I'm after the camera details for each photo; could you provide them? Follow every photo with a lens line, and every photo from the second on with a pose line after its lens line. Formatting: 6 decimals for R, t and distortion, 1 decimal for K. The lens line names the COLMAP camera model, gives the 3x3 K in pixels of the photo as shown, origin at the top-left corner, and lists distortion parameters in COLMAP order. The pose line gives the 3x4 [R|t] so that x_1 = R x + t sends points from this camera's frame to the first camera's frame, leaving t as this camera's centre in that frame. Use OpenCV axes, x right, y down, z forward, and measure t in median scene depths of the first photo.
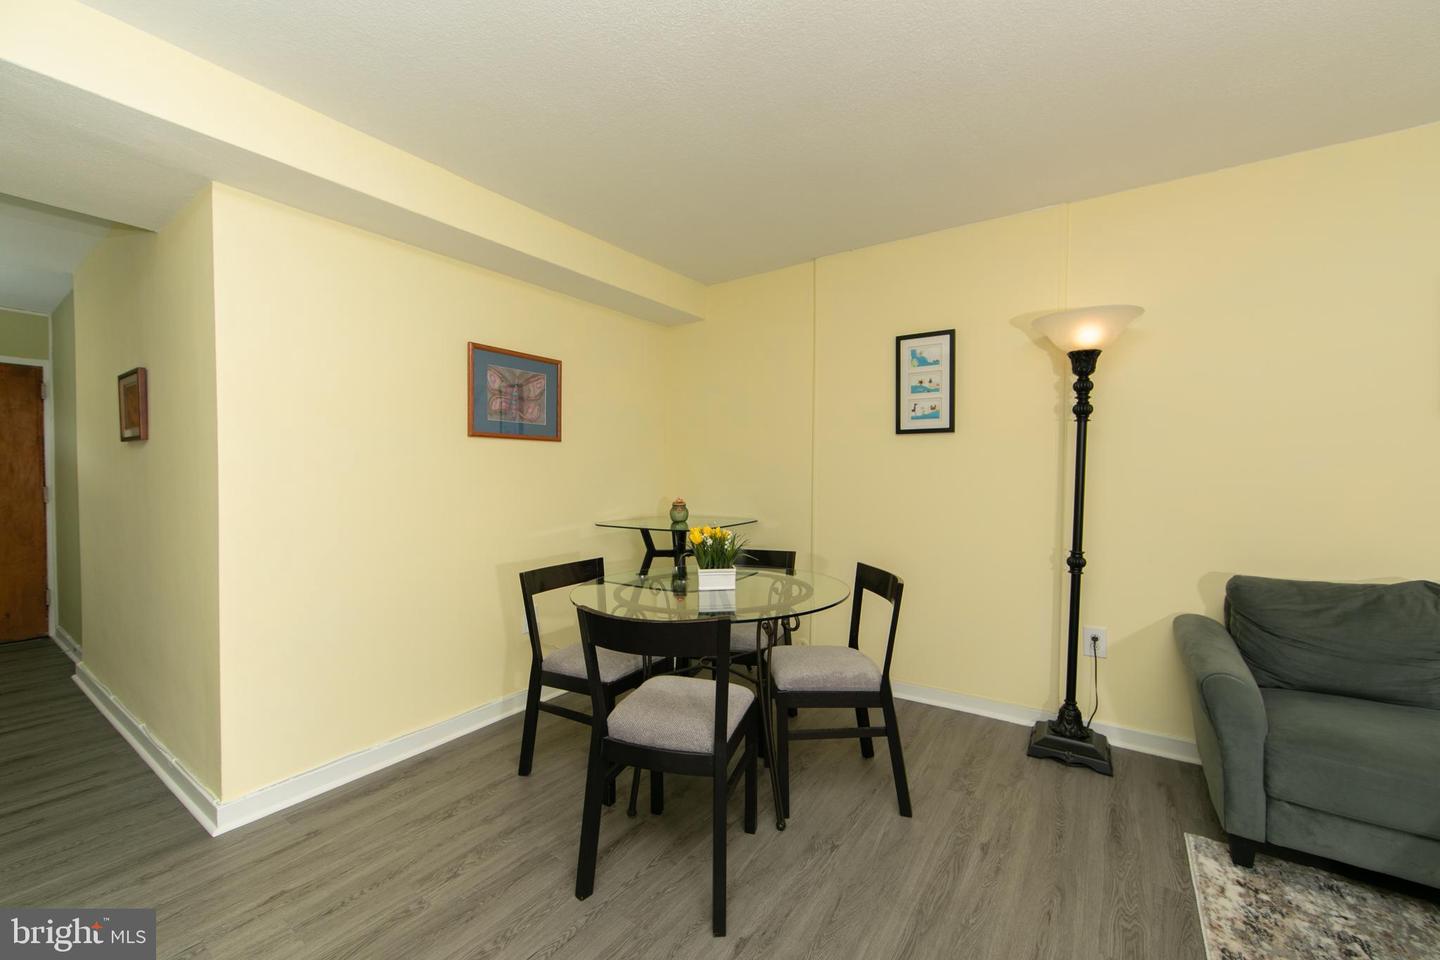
lens RADIAL K [[563.7, 0, 725.8], [0, 563.7, 477.4], [0, 0, 1]] dist [-0.001892, -0.000090]
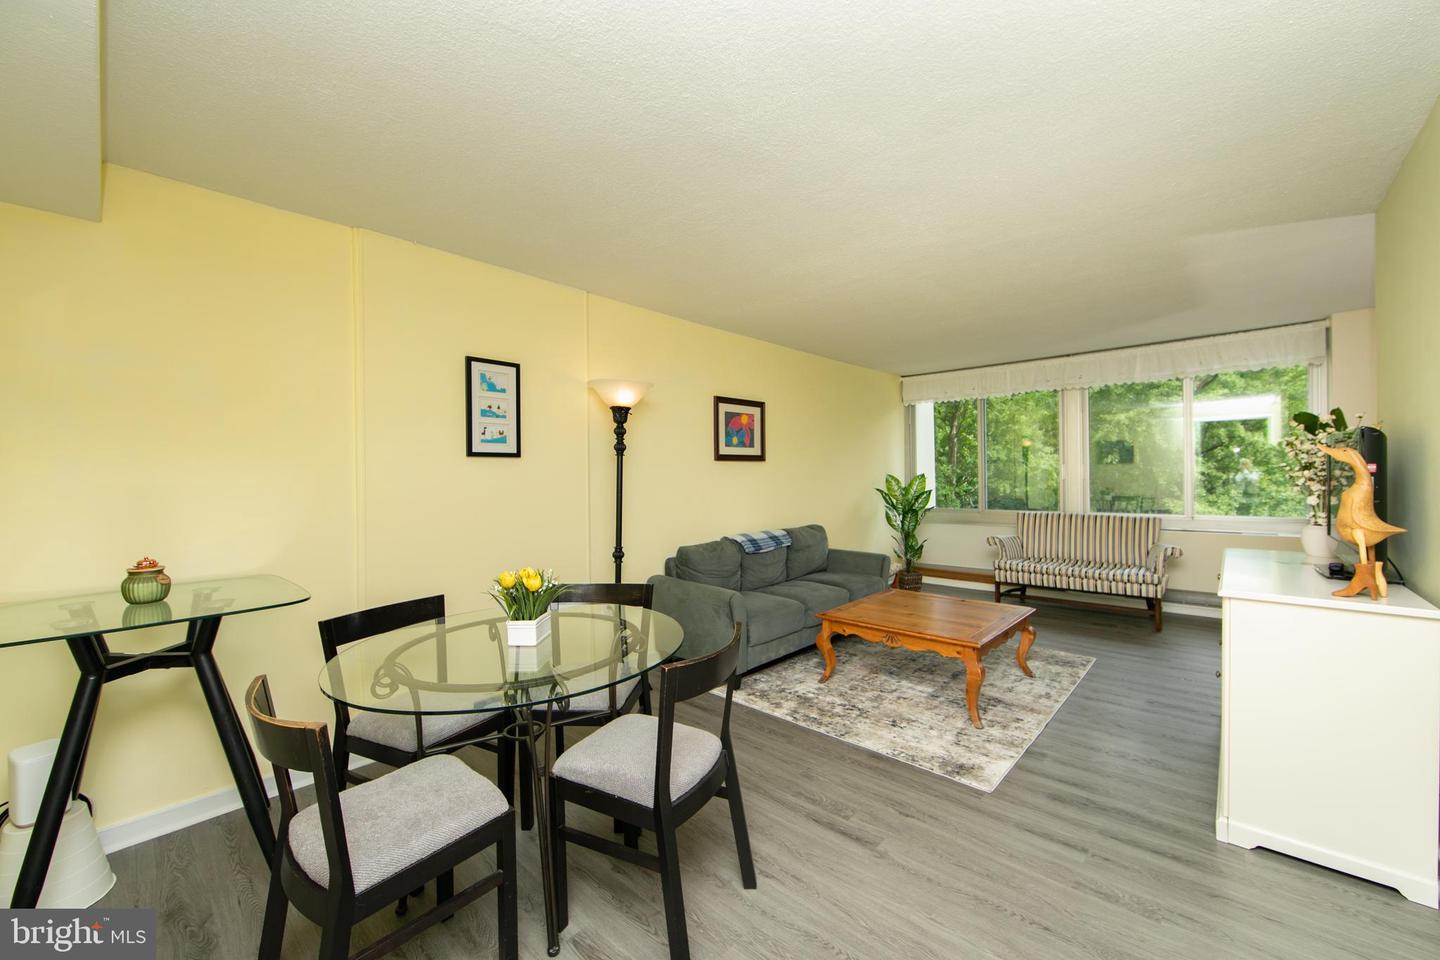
lens RADIAL K [[559.6, 0, 715.8], [0, 559.6, 480.6], [0, 0, 1]] dist [-0.000459, -0.000083]
pose [[0.154238, -0.008137, 0.988000, -0.613607], [0.023727, 0.999708, 0.004530, -0.030642], [-0.987749, 0.022744, 0.154386, 0.453727]]
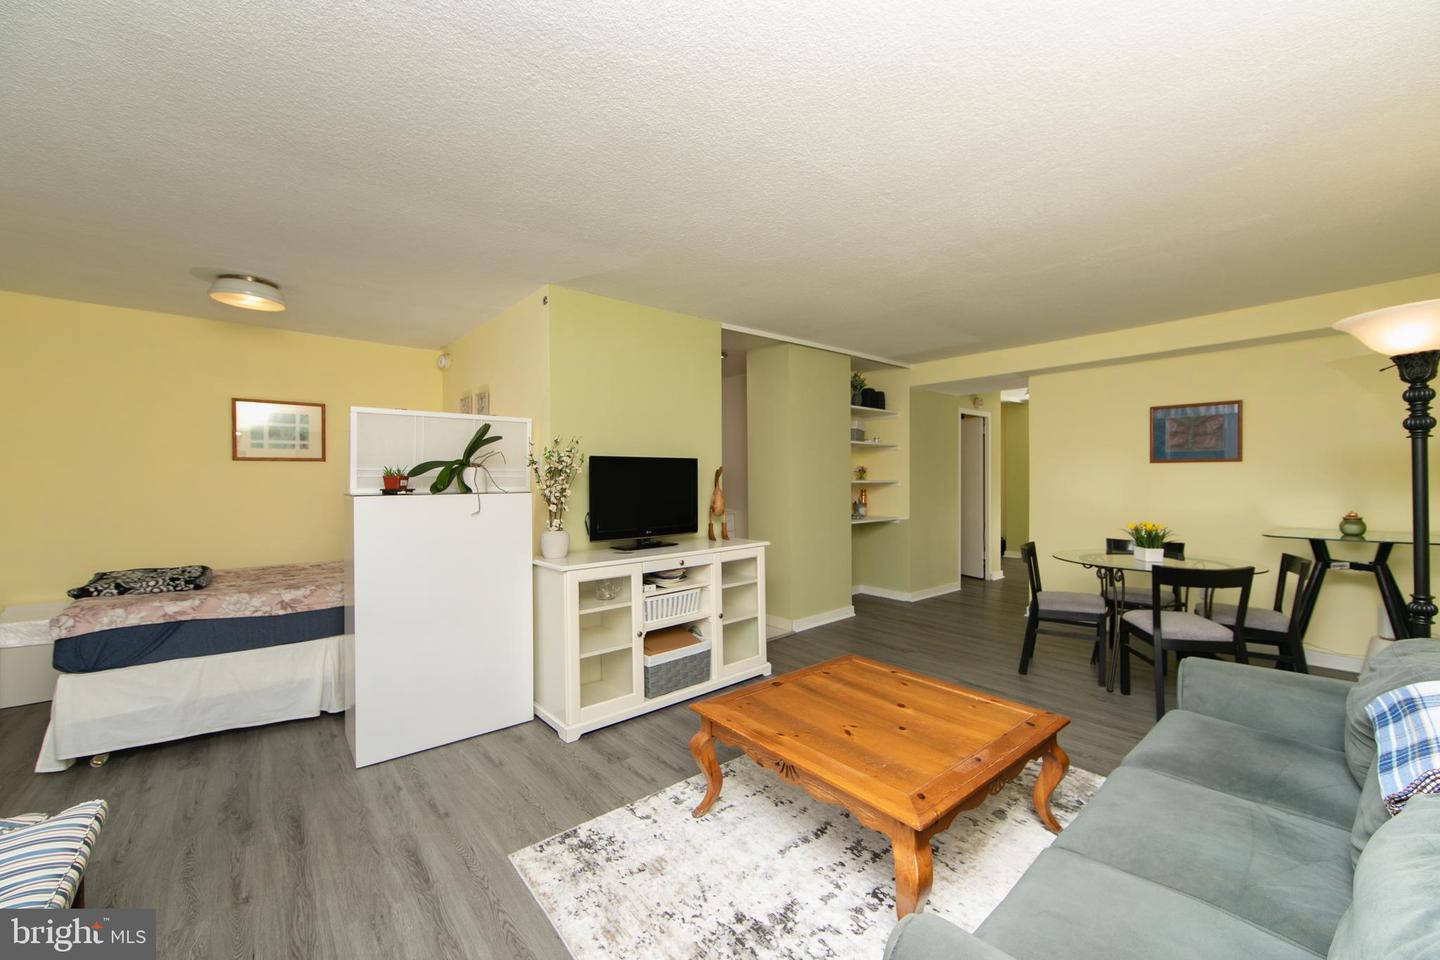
lens RADIAL K [[568.4, 0, 726.7], [0, 568.4, 481.5], [0, 0, 1]] dist [-0.002689, -0.000386]
pose [[-0.260084, 0.015177, -0.965467, 1.414778], [-0.001552, 0.999869, 0.016136, -0.039361], [0.965585, 0.005695, -0.260026, 0.202055]]
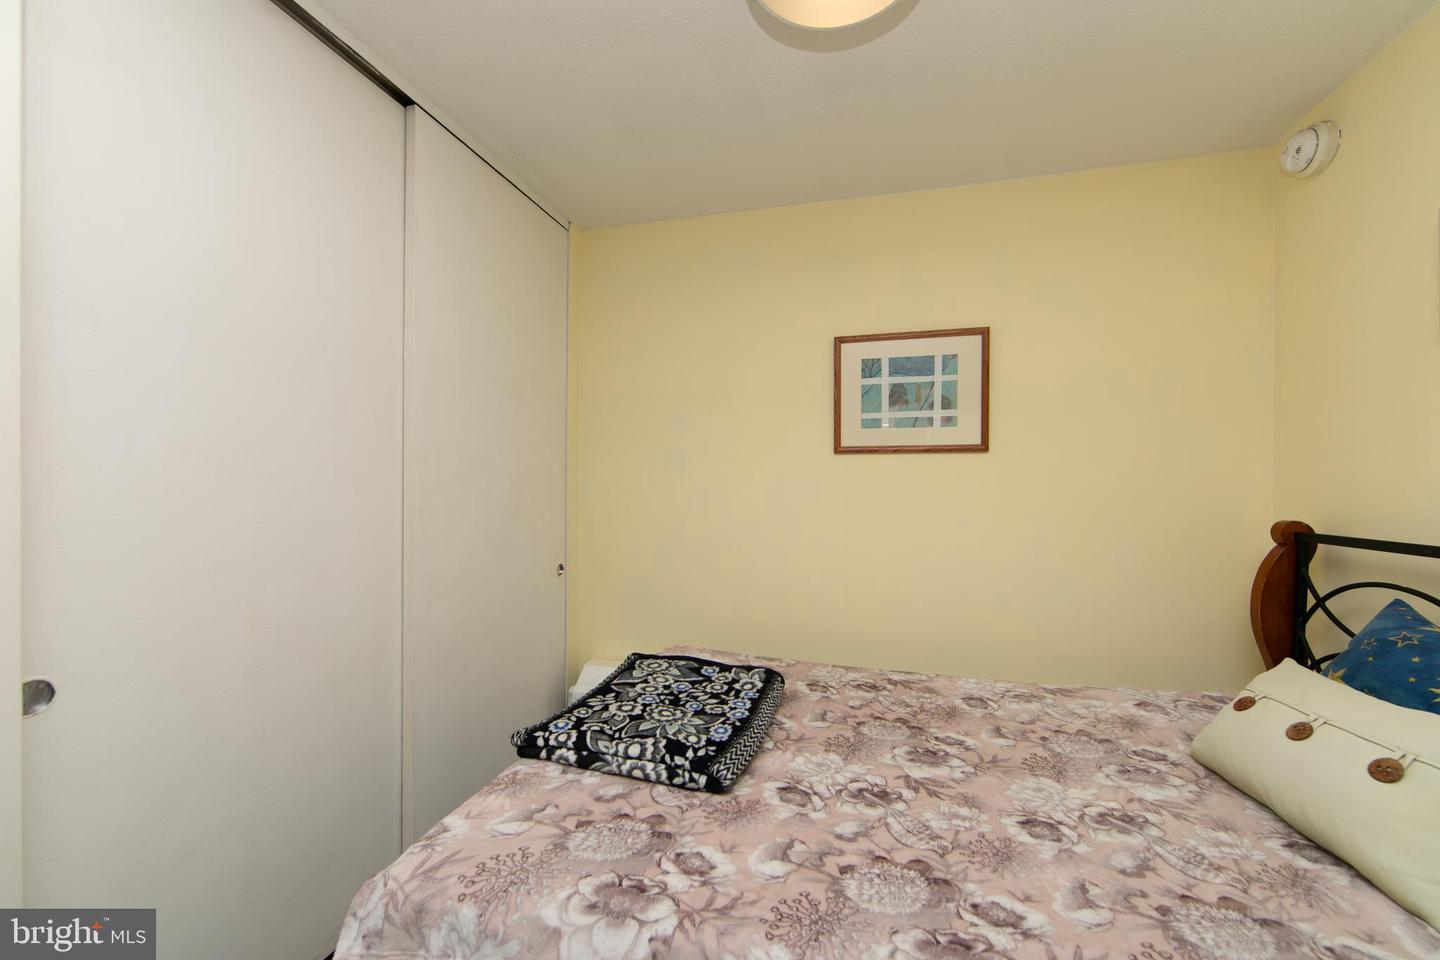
lens RADIAL K [[568.4, 0, 726.7], [0, 568.4, 481.5], [0, 0, 1]] dist [-0.002689, -0.000386]
pose [[-0.946466, 0.001743, -0.322798, 0.764792], [0.000557, 0.999993, 0.003765, -0.031388], [0.322802, 0.003384, -0.946460, -0.663578]]
